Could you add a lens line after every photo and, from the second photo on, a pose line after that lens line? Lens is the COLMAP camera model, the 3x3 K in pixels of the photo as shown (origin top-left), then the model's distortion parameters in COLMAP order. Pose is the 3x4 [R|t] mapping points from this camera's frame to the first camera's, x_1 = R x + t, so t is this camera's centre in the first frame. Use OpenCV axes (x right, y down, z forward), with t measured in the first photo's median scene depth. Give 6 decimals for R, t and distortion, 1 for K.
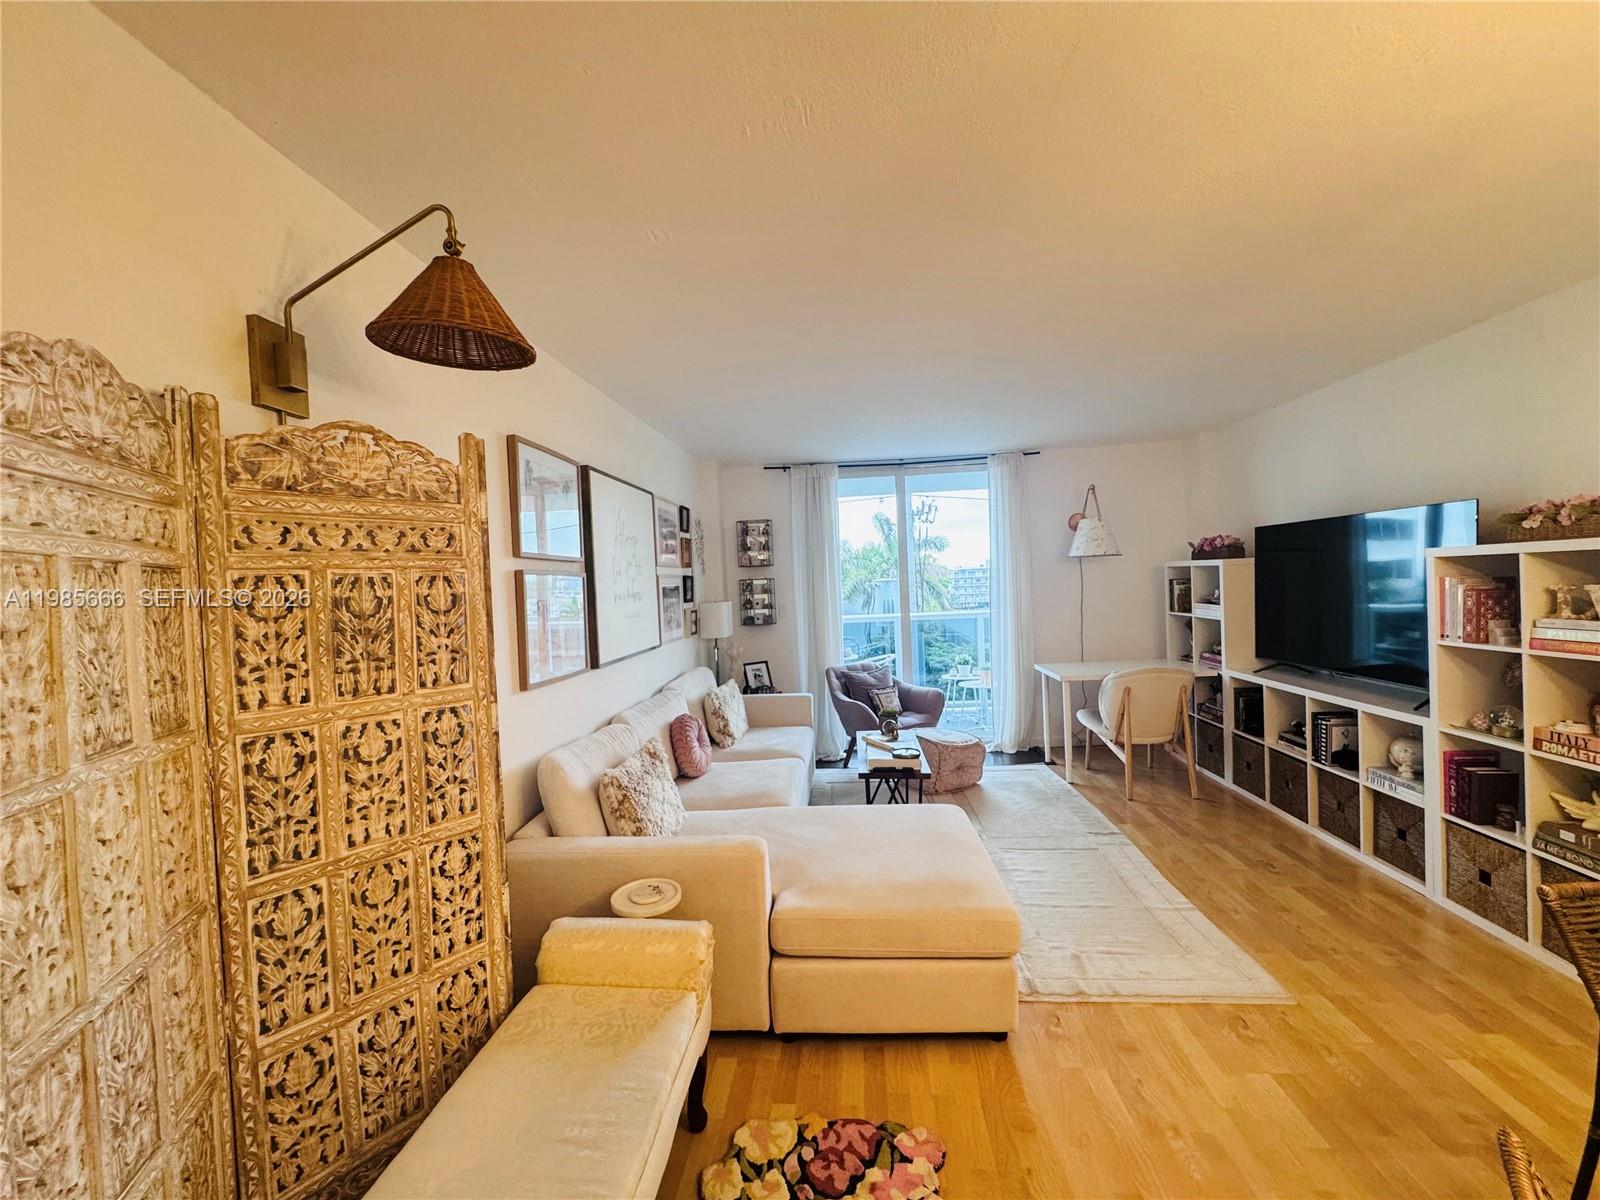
lens RADIAL K [[644.6, 0, 801.3], [0, 644.6, 598.2], [0, 0, 1]] dist [0.000291, 0.000009]
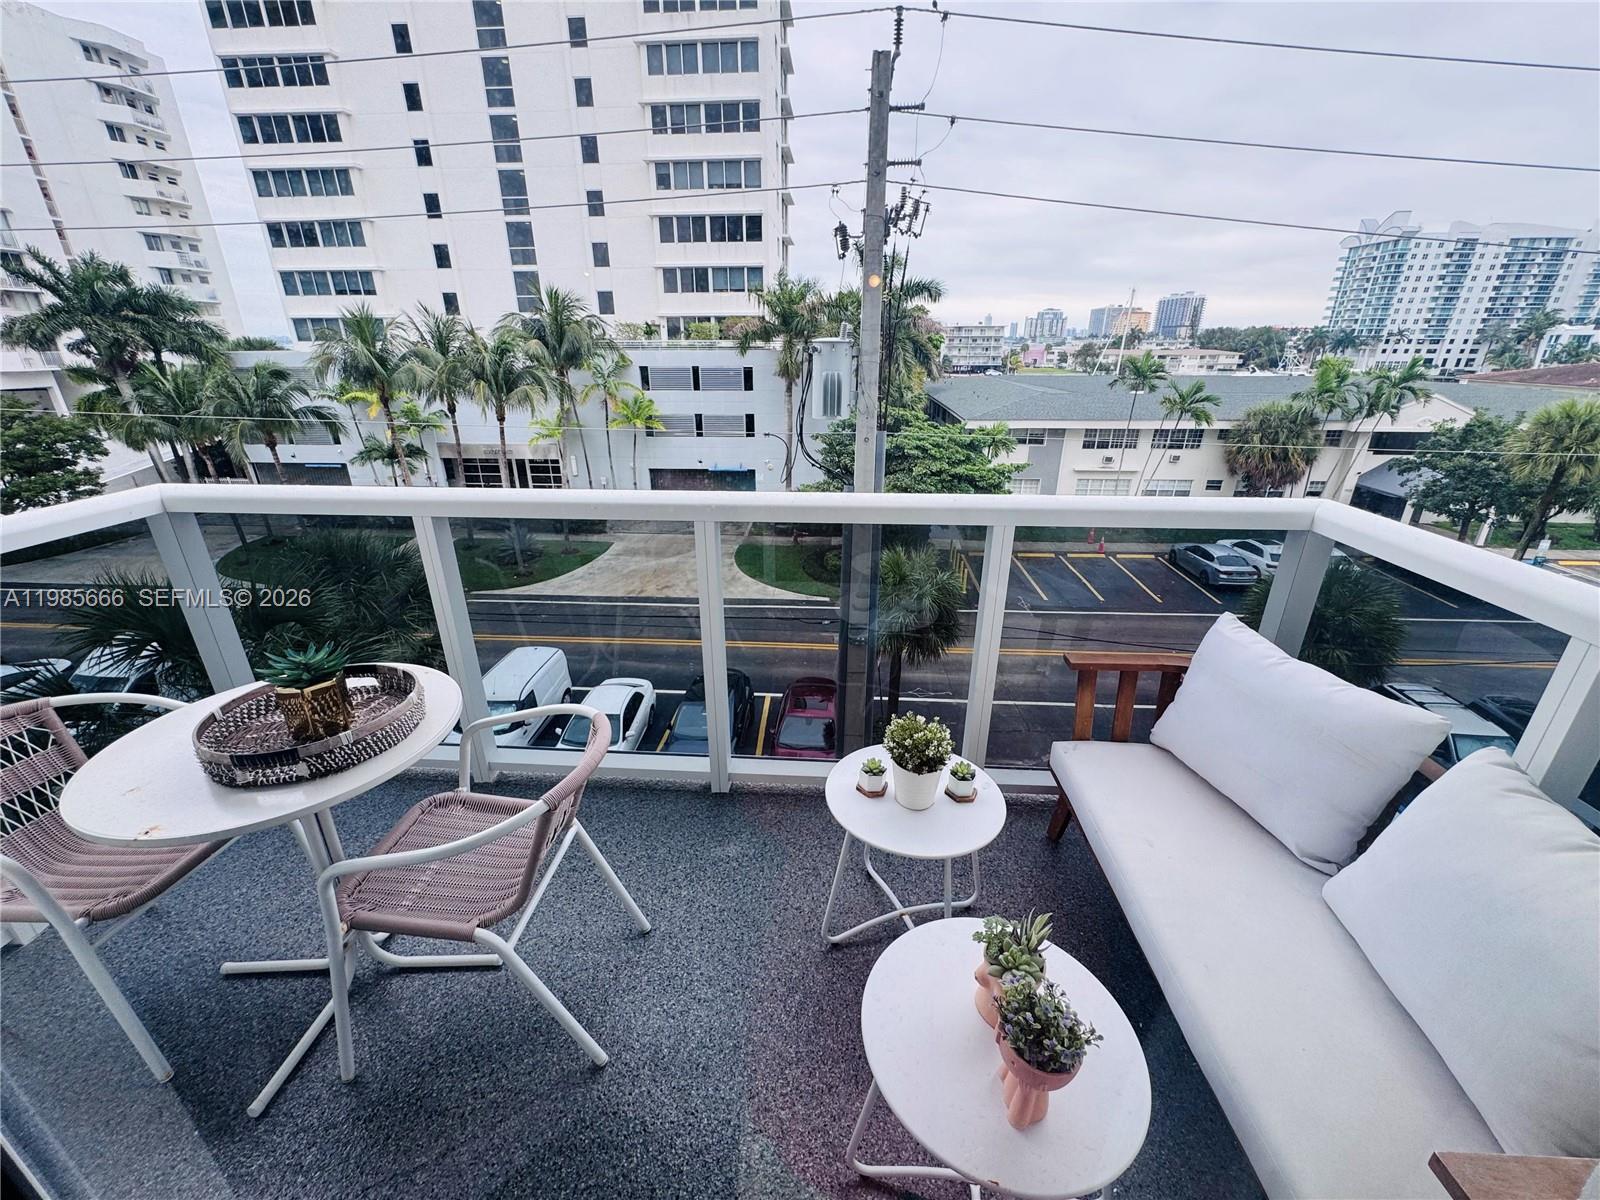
lens RADIAL K [[644.6, 0, 795.0], [0, 644.6, 598.2], [0, 0, 1]] dist [0.000291, 0.000009]
pose [[0.999054, 0.031990, 0.029454, 0.031415], [-0.040385, 0.933715, 0.355731, -0.005728], [-0.016122, -0.356584, 0.934124, 0.125317]]
